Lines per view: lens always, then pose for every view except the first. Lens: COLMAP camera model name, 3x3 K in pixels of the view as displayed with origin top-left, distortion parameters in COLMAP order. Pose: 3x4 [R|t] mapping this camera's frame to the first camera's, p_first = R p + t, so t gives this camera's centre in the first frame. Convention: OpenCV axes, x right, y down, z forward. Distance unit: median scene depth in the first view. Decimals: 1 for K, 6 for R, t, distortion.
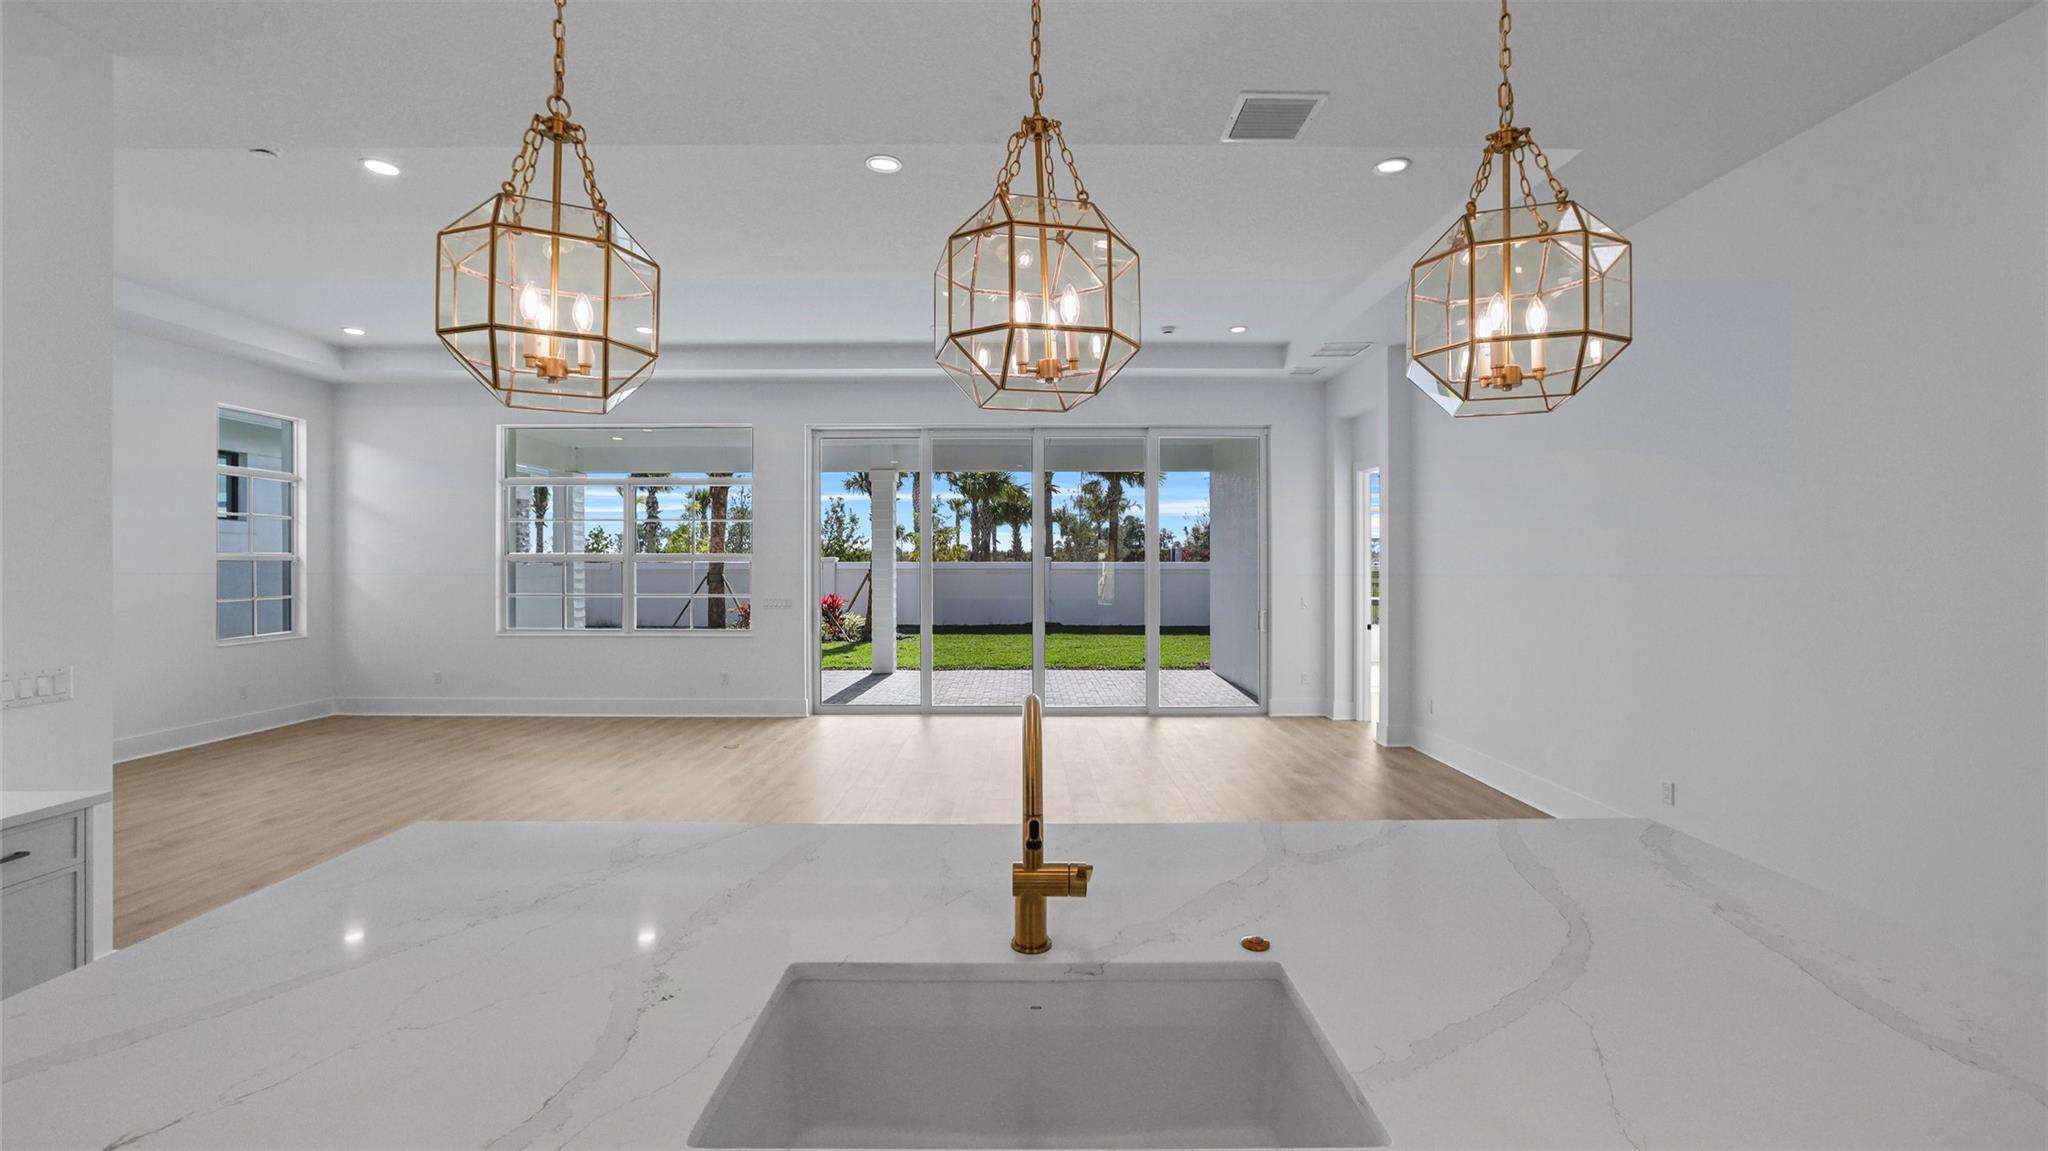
lens RADIAL K [[812.8, 0, 1019.4], [0, 812.8, 553.4], [0, 0, 1]] dist [-0.027720, 0.008482]
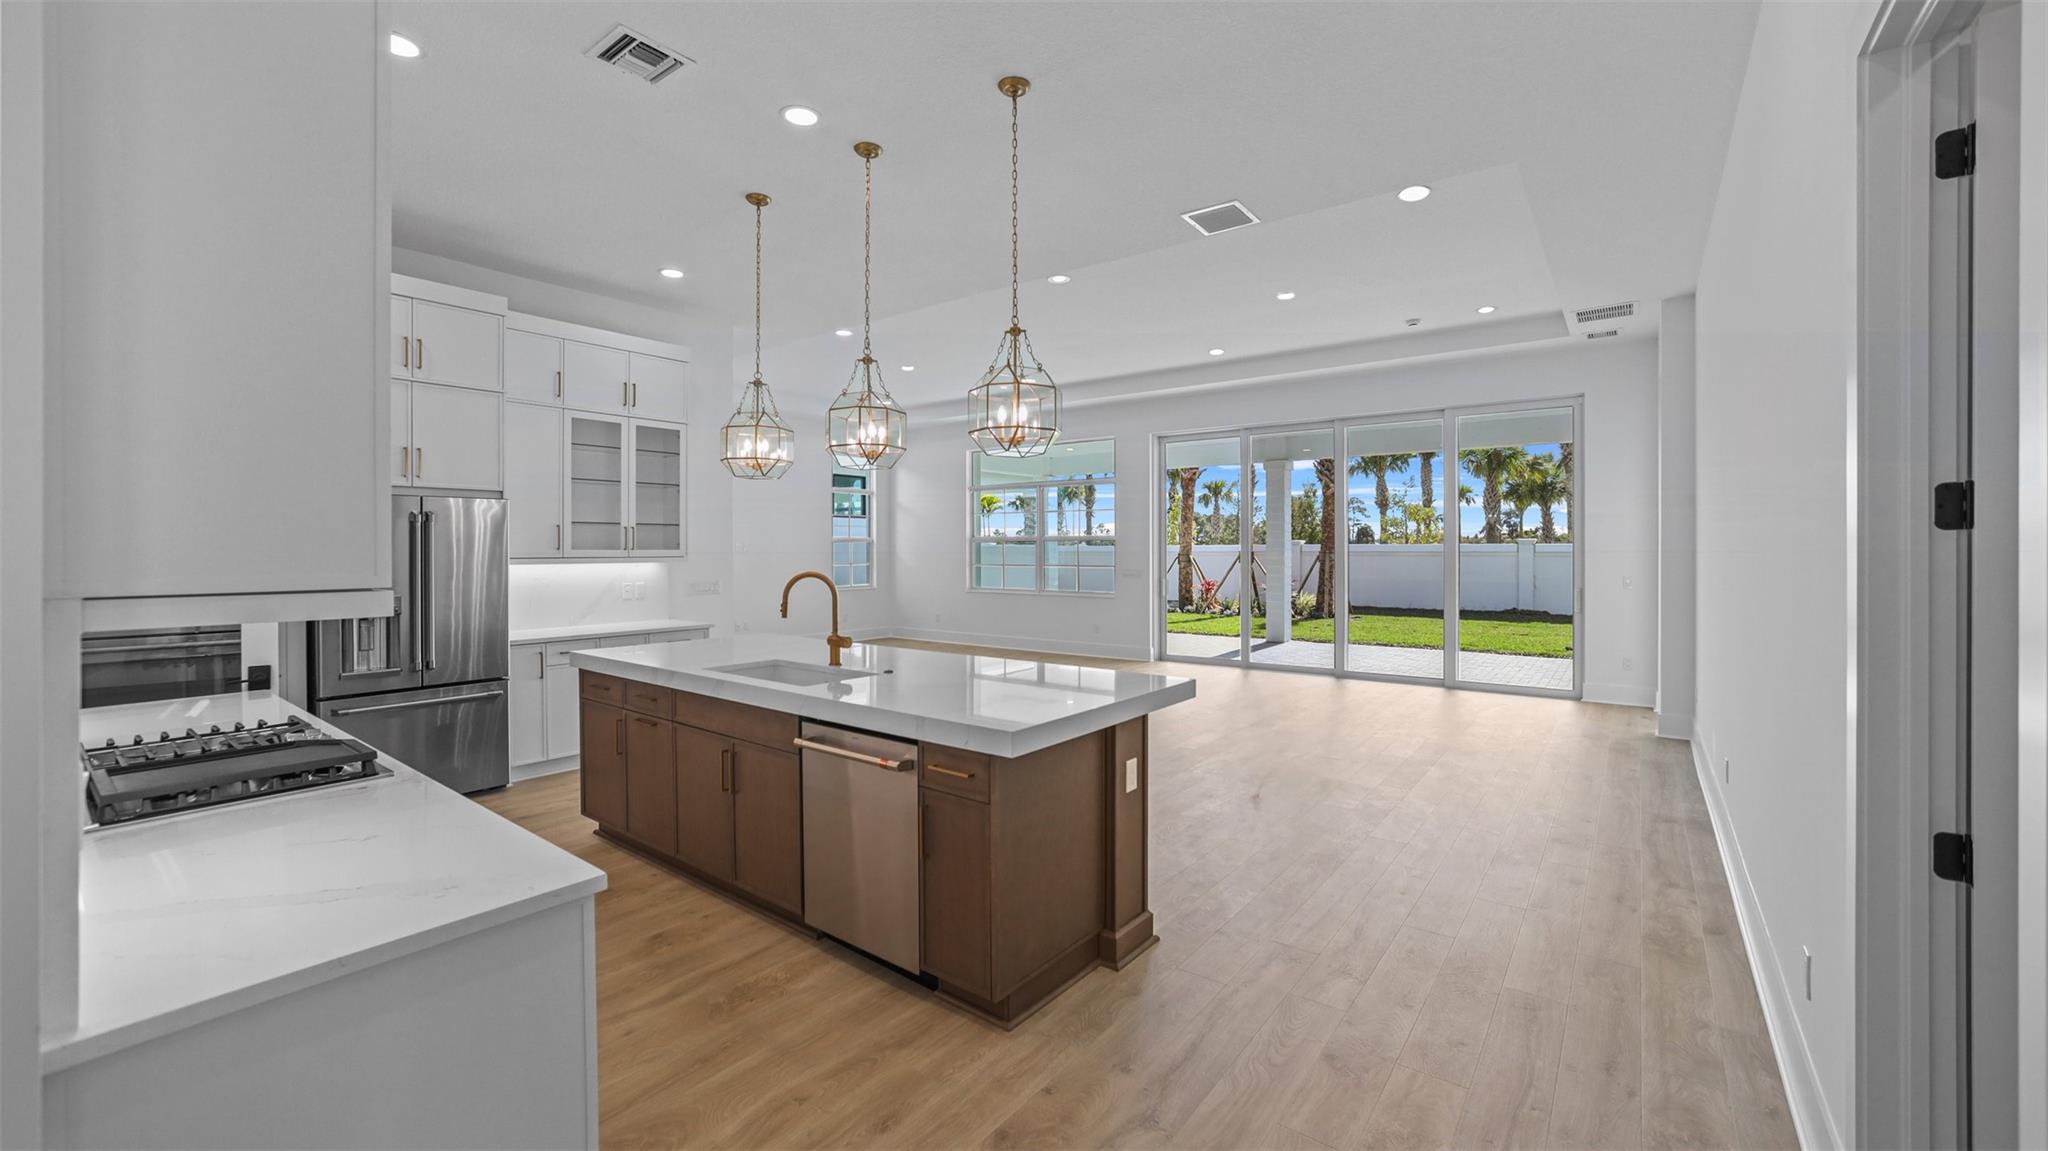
lens RADIAL K [[812.8, 0, 1021.9], [0, 812.8, 554.0], [0, 0, 1]] dist [-0.027720, 0.008482]
pose [[0.789812, 0.003832, -0.613337, 0.358375], [0.007901, 0.999834, 0.016421, 0.008461], [0.613298, -0.017816, 0.789651, -0.133589]]
